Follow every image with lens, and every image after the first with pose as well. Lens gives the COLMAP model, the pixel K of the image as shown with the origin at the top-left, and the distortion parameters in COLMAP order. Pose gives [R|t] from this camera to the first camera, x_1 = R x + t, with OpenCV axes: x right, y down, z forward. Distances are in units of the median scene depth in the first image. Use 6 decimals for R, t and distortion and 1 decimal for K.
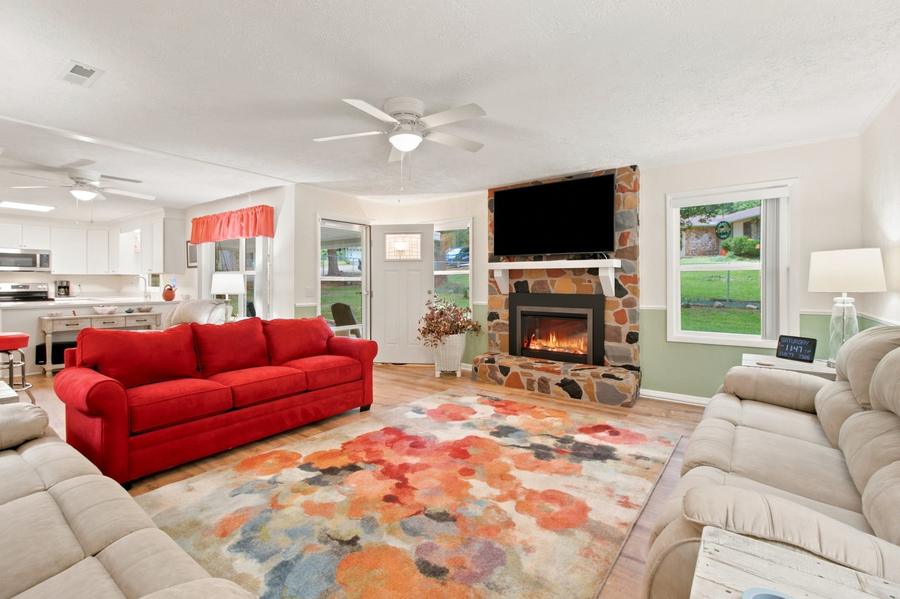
lens RADIAL K [[404.0, 0, 448.2], [0, 404.0, 286.0], [0, 0, 1]] dist [-0.000817, 0.000177]
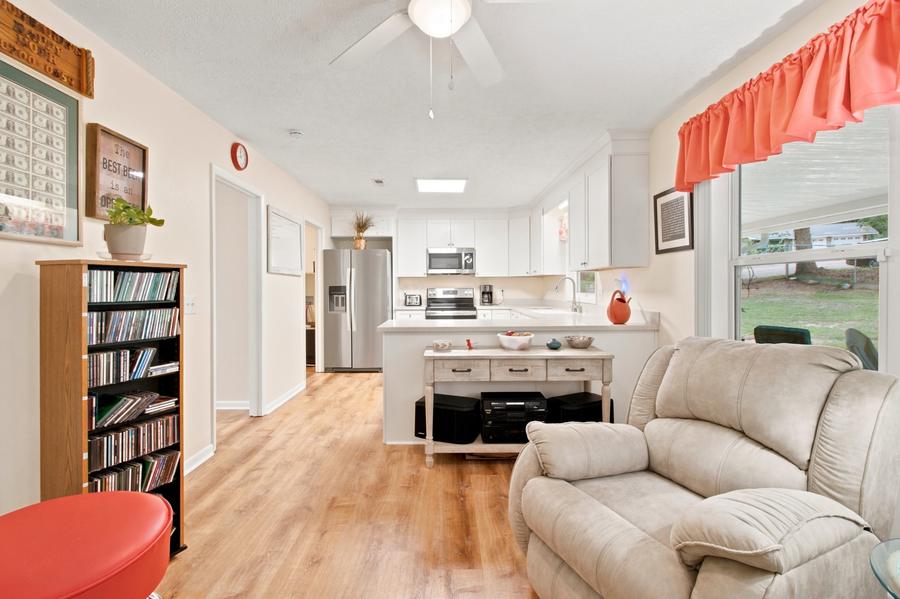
lens RADIAL K [[404.0, 0, 448.2], [0, 404.0, 286.0], [0, 0, 1]] dist [-0.000817, 0.000177]
pose [[0.602707, -0.007609, -0.797927, -0.372829], [0.000064, 0.999955, -0.009488, -0.003627], [0.797963, 0.005667, 0.602680, 0.472840]]
